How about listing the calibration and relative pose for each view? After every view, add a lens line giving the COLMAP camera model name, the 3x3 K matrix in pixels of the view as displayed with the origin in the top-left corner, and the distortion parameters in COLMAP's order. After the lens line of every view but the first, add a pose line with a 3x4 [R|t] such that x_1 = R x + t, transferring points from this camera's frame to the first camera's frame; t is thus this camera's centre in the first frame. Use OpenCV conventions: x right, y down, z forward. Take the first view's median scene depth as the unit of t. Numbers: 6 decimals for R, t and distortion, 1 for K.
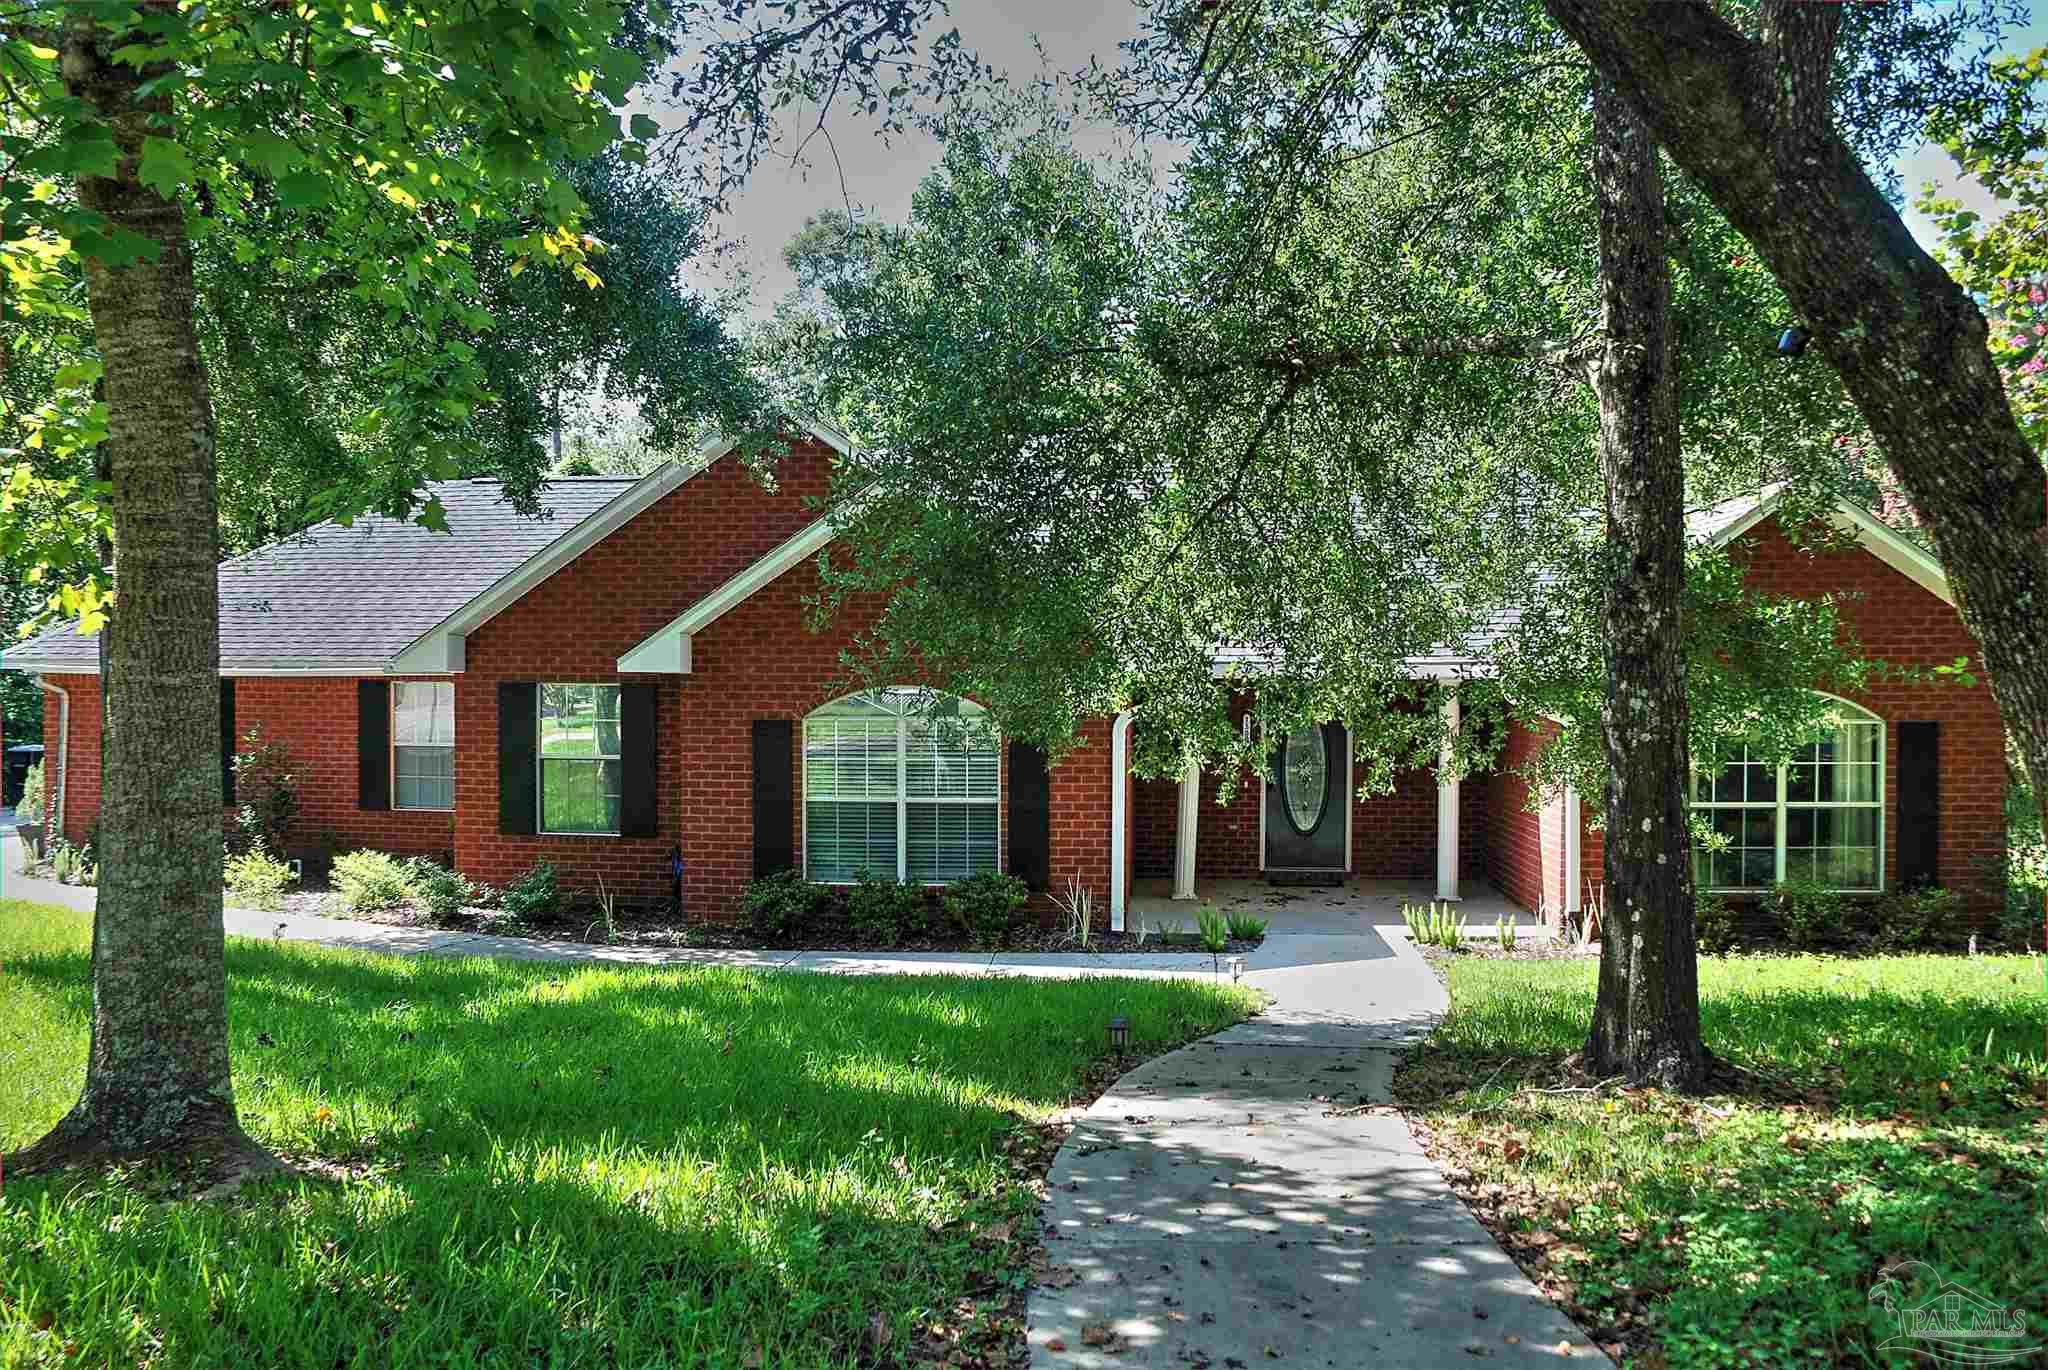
lens RADIAL K [[1618.8, 0, 1009.4], [0, 1618.8, 688.6], [0, 0, 1]] dist [-0.152983, 0.122881]
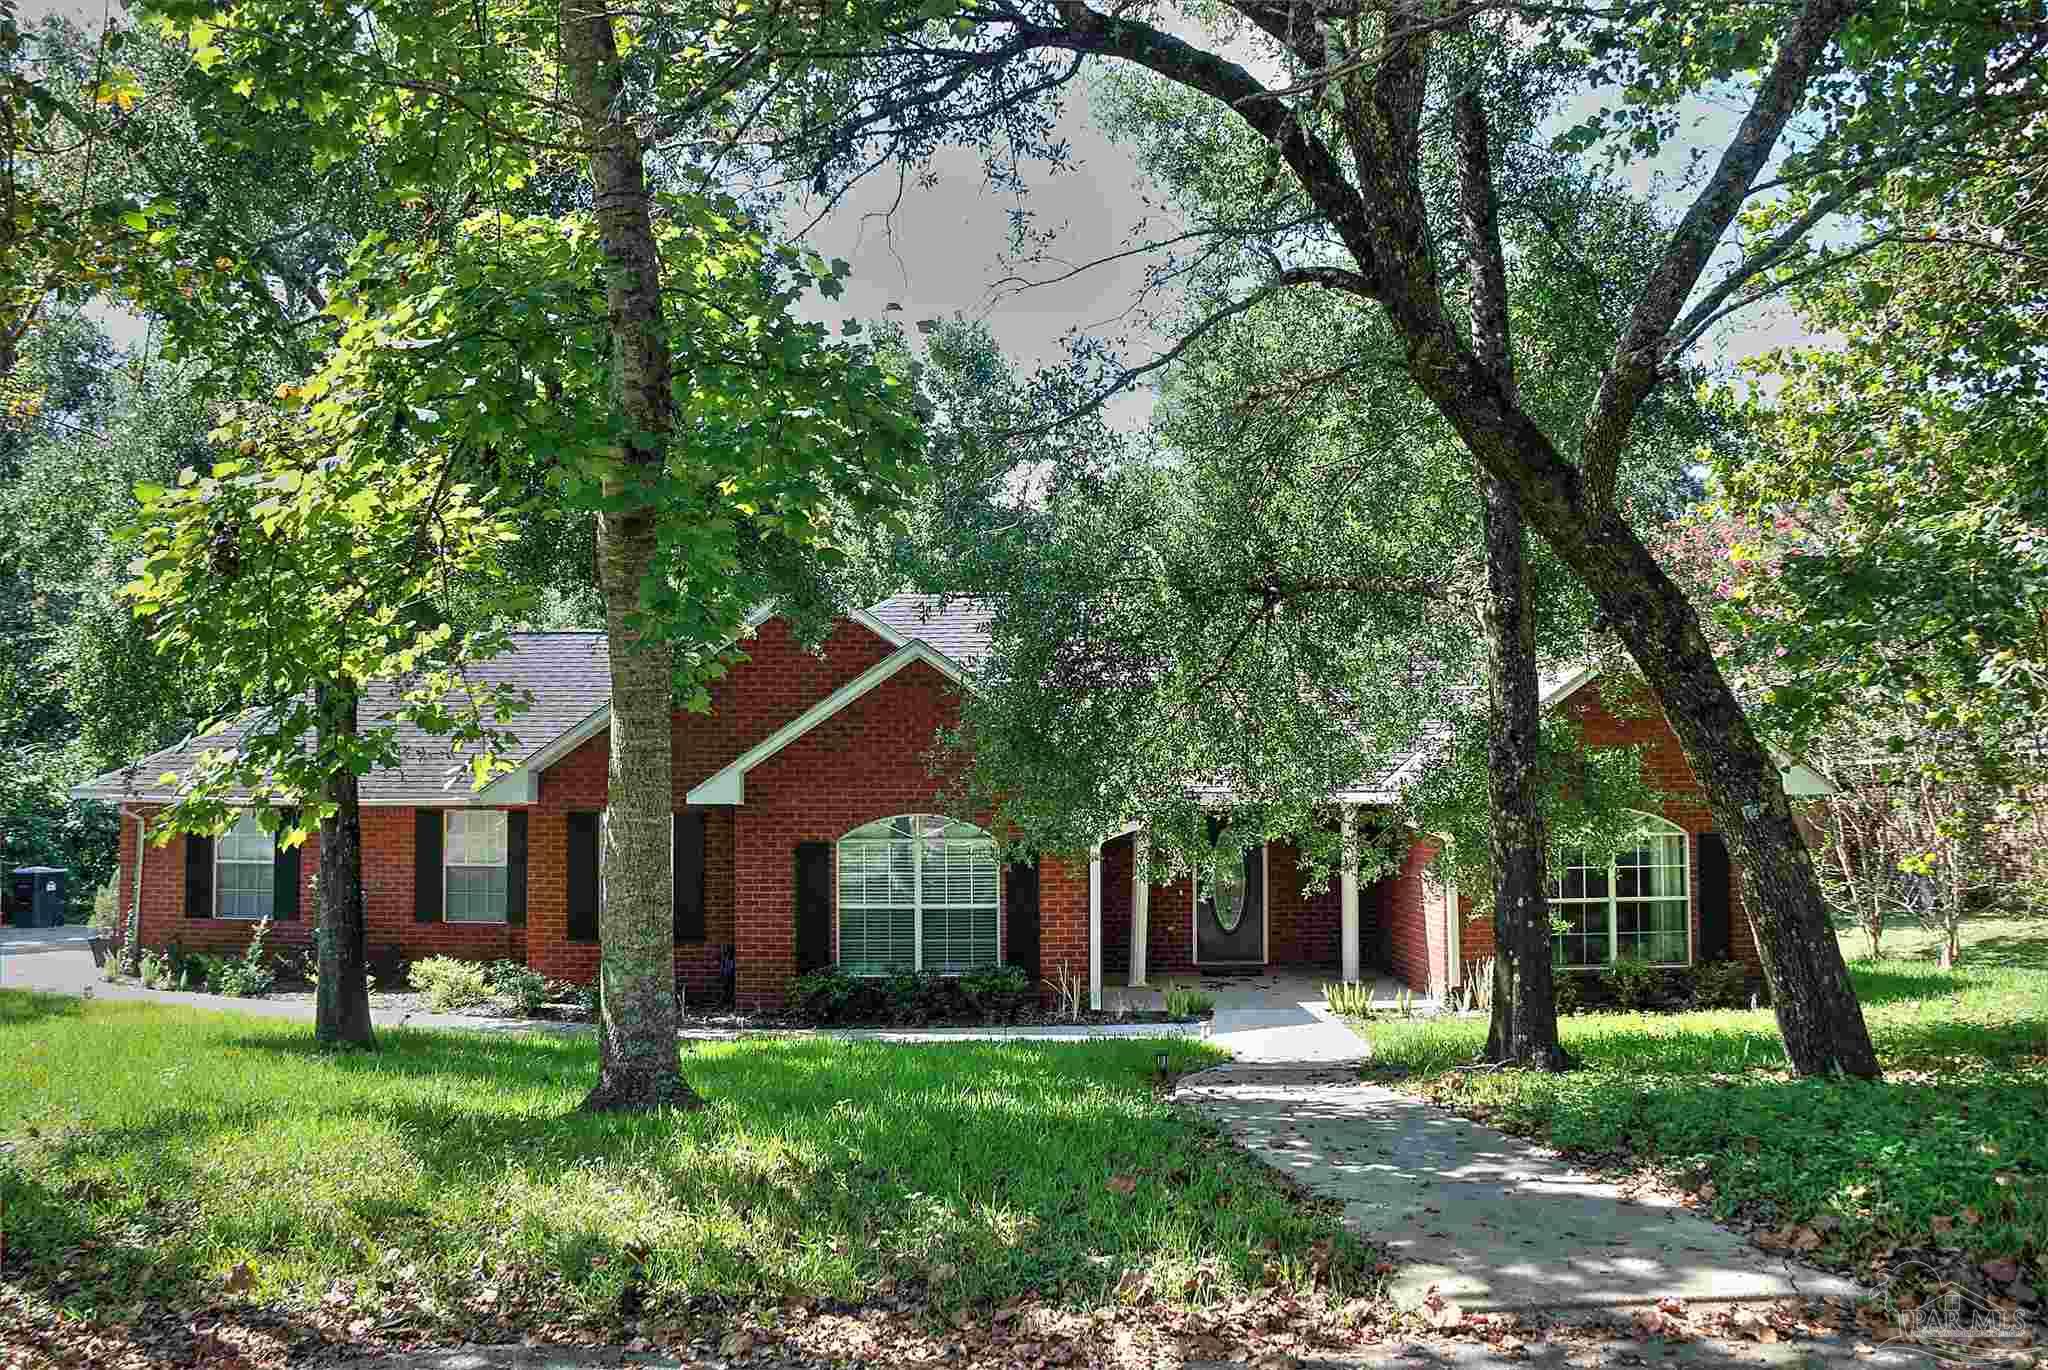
lens RADIAL K [[1618.8, 0, 1009.4], [0, 1618.8, 688.6], [0, 0, 1]] dist [-0.152983, 0.122881]
pose [[0.995927, -0.000620, 0.090156, -0.116411], [0.007339, 0.997216, -0.074208, -0.005520], [-0.089859, 0.074568, 0.993159, -0.256071]]
